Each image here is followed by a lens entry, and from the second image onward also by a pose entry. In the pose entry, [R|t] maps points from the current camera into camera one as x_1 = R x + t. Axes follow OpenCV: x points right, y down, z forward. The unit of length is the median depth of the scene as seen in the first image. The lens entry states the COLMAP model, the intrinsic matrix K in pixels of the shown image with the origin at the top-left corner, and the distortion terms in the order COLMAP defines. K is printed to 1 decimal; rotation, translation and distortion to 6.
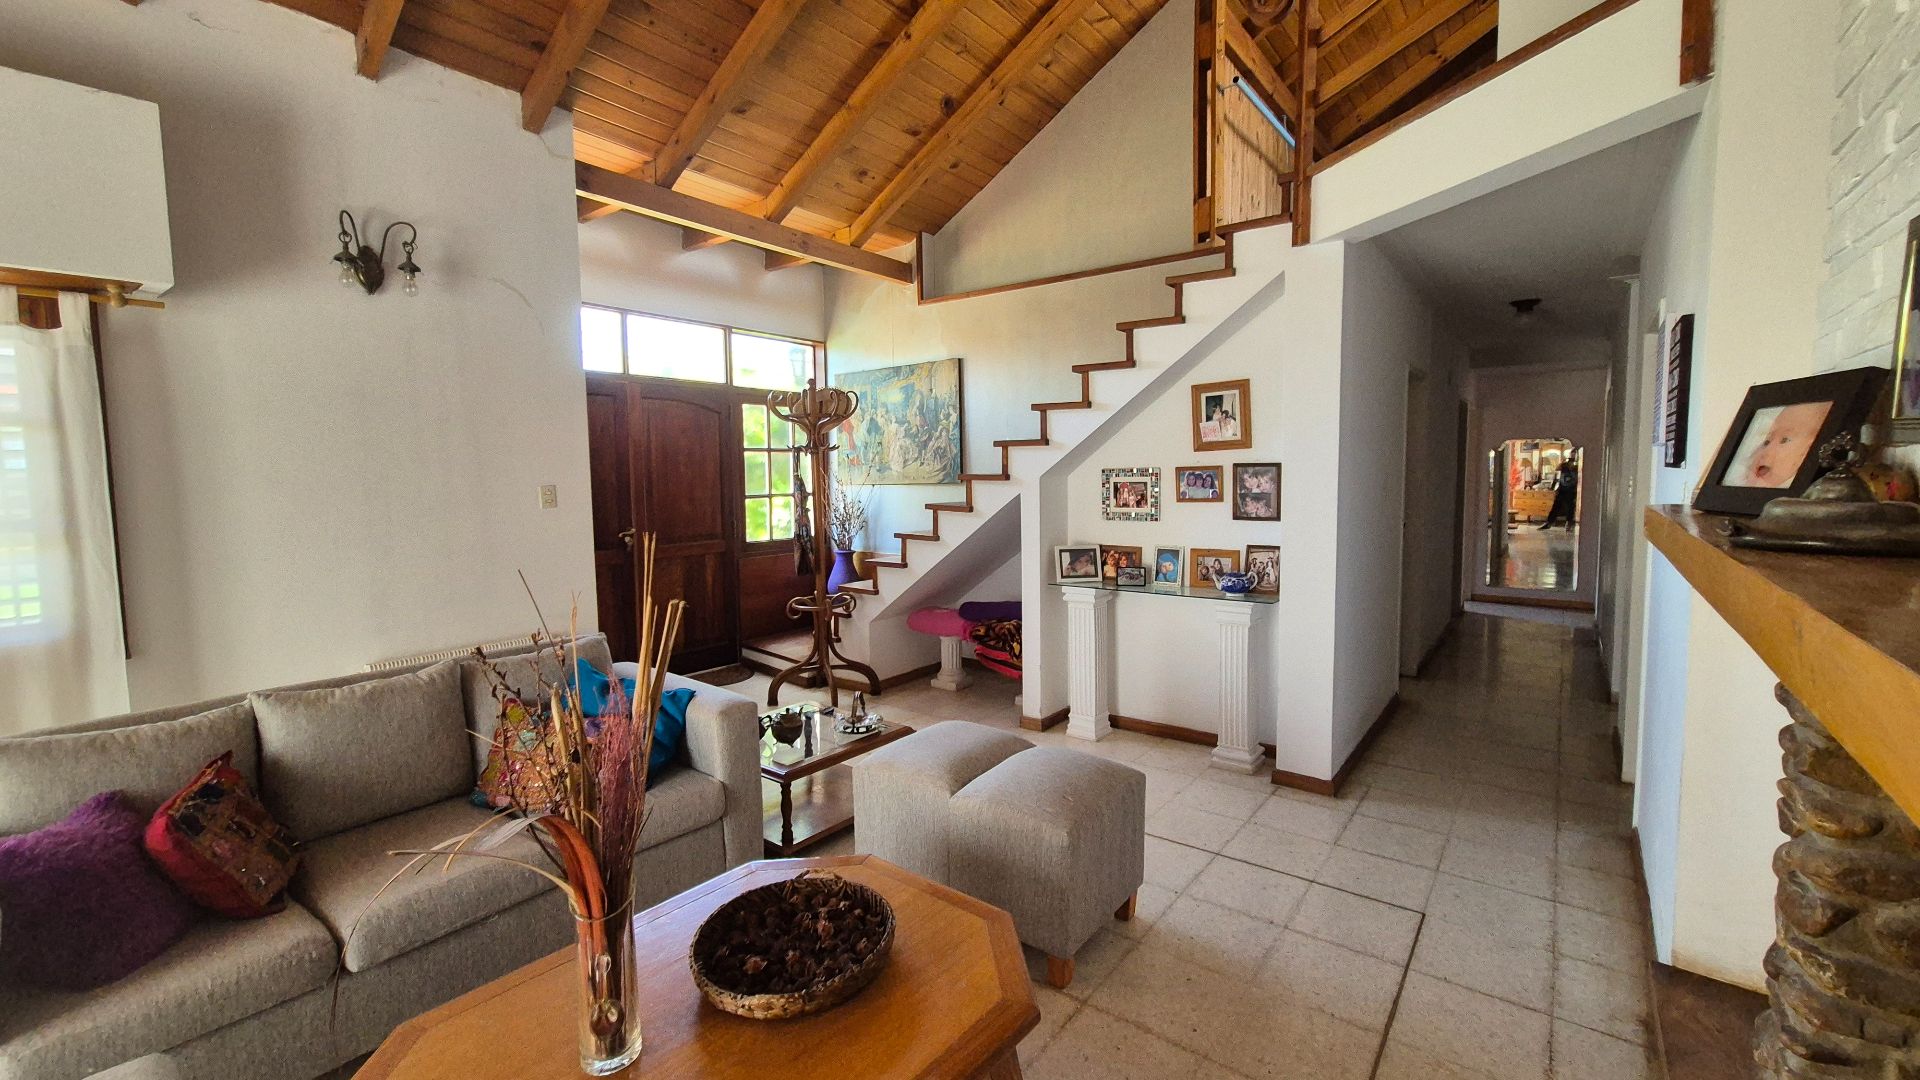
lens RADIAL K [[780.6, 0, 964.9], [0, 780.6, 539.4], [0, 0, 1]] dist [0.003854, -0.002143]
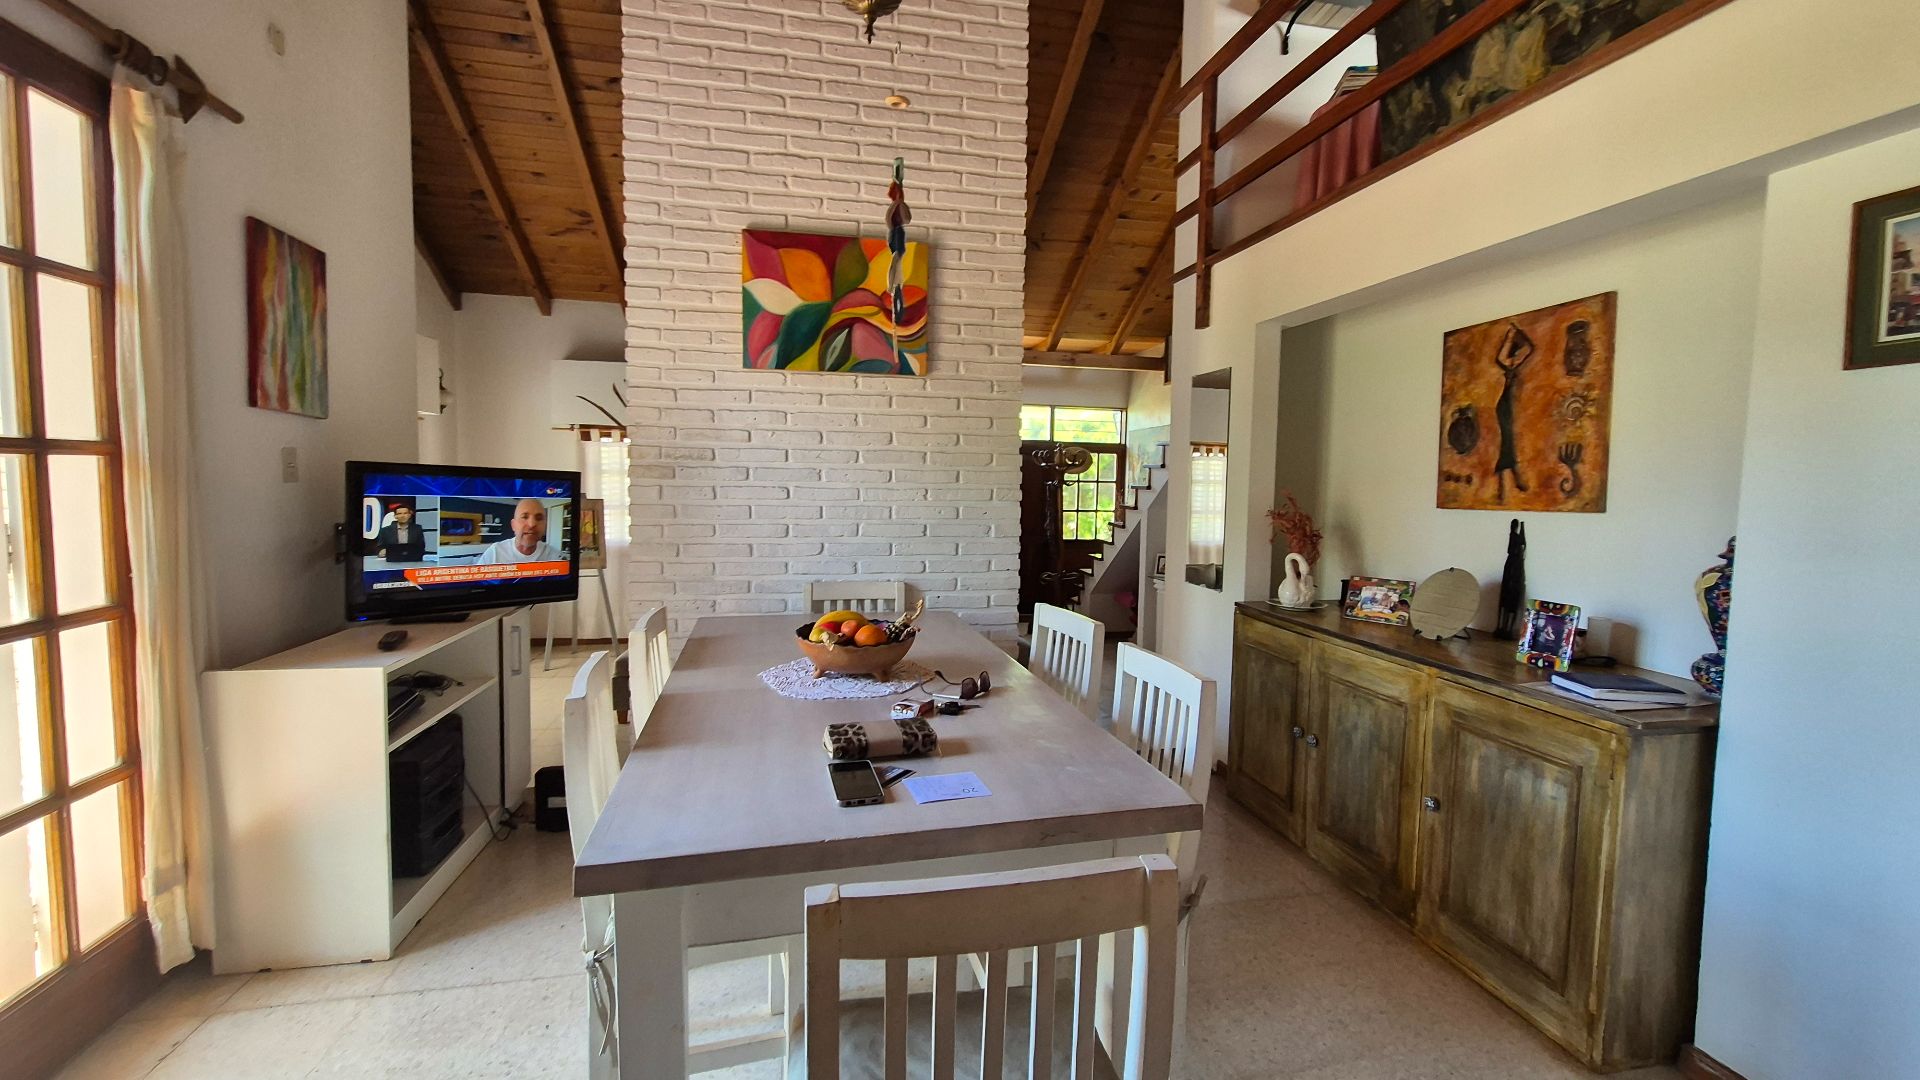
lens RADIAL K [[780.6, 0, 976.6], [0, 780.6, 531.5], [0, 0, 1]] dist [0.003854, -0.002143]
pose [[0.769182, 0.069840, -0.635202, 0.896946], [-0.083996, 0.996435, 0.007845, -0.017347], [0.633486, 0.047320, 0.772306, -0.481931]]
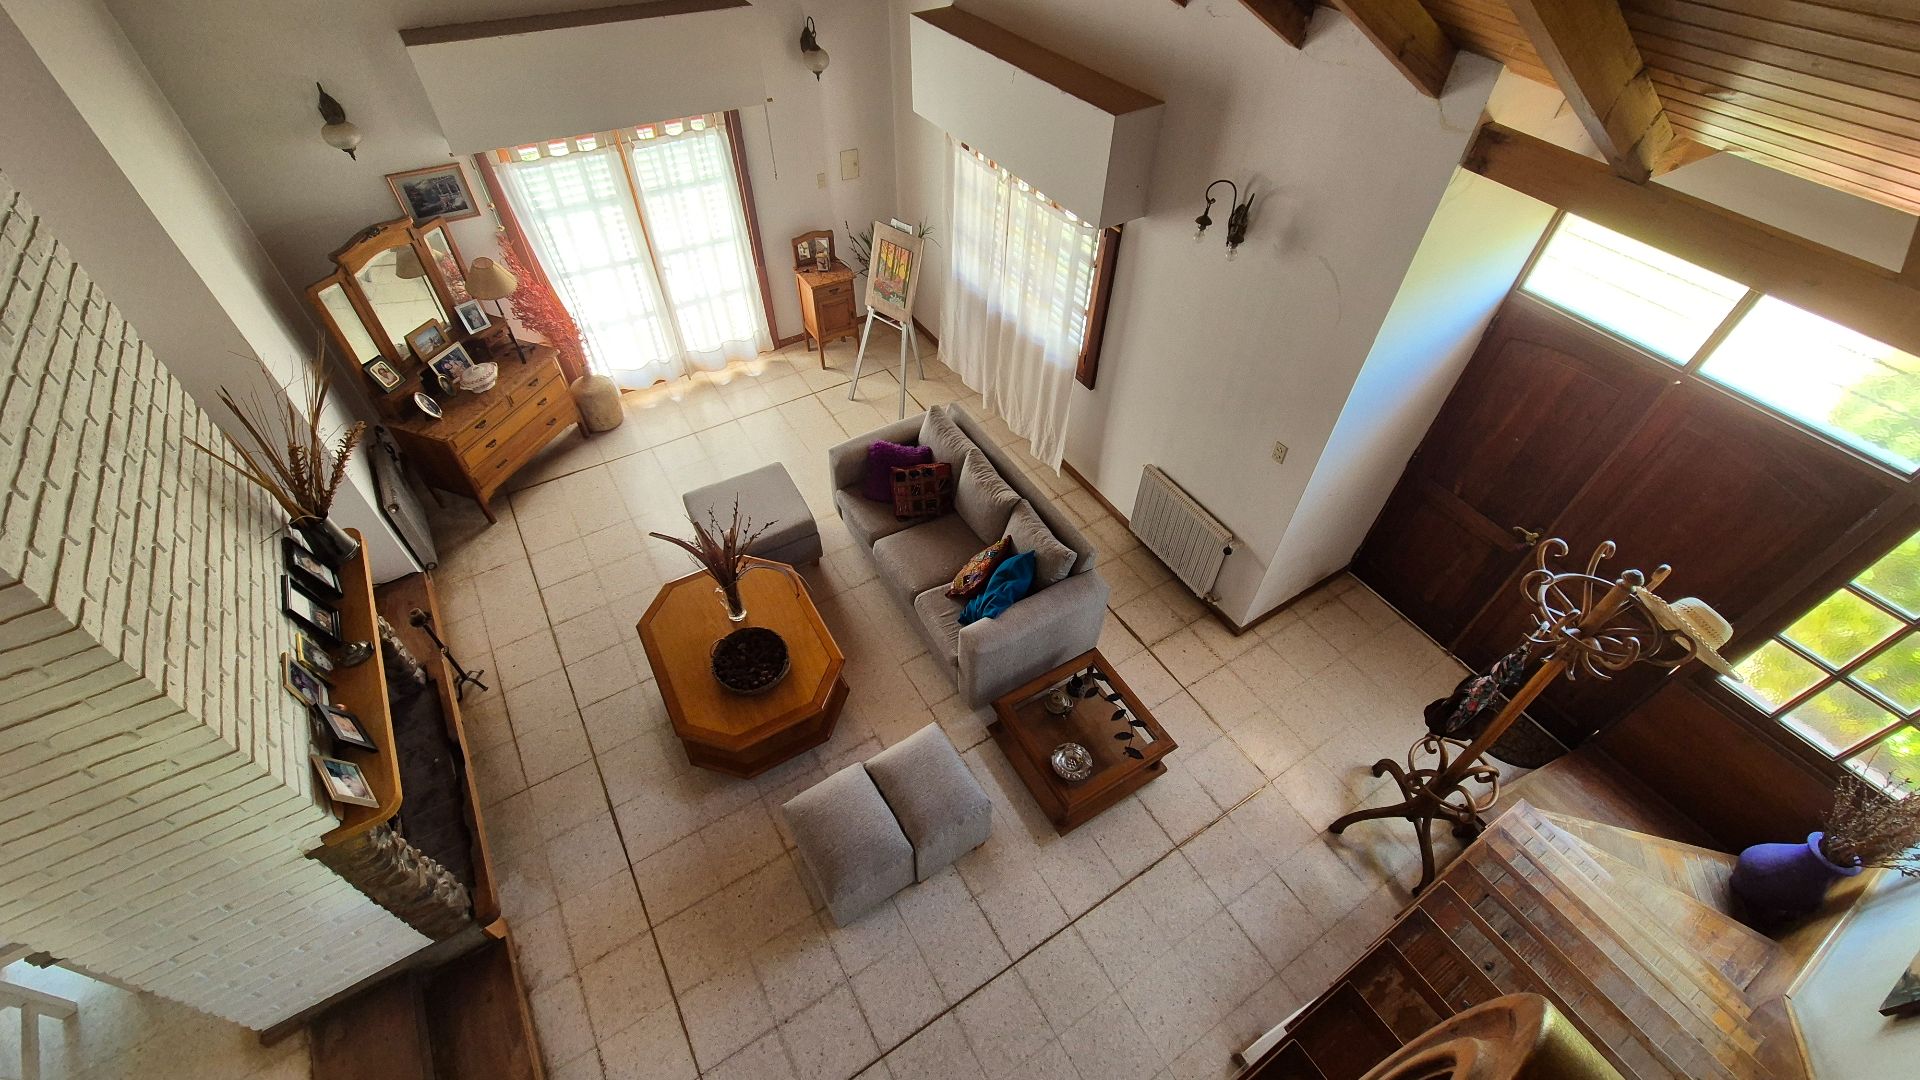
lens RADIAL K [[780.6, 0, 960.8], [0, 780.6, 529.2], [0, 0, 1]] dist [0.003854, -0.002143]
pose [[-0.339691, 0.681790, -0.647899, 0.356720], [-0.099504, 0.658944, 0.745582, -0.695622], [0.935259, 0.317736, -0.155996, 0.745574]]
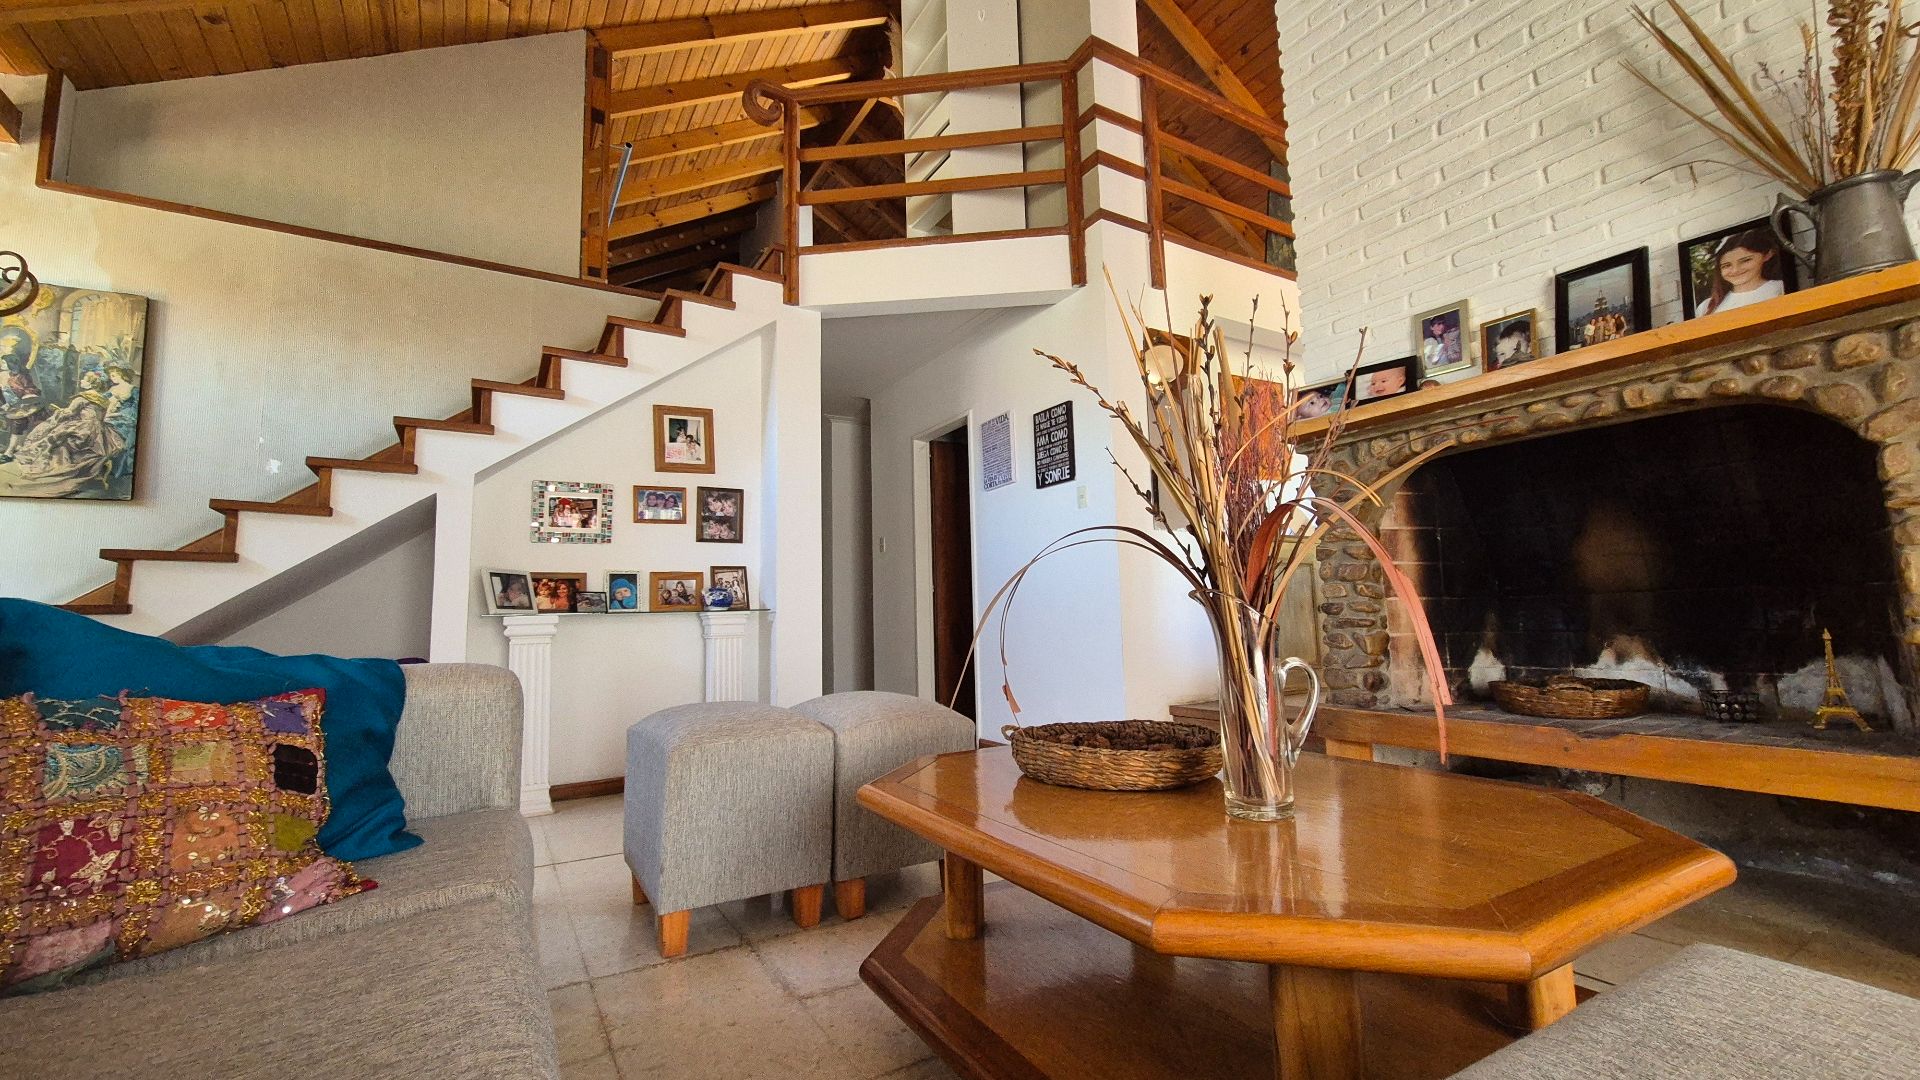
lens RADIAL K [[780.6, 0, 956.7], [0, 780.6, 536.6], [0, 0, 1]] dist [0.003854, -0.002143]
pose [[0.370649, 0.101811, 0.923176, -0.450113], [0.096902, 0.984310, -0.147458, 0.145066], [-0.923704, 0.144113, 0.354968, 0.317982]]
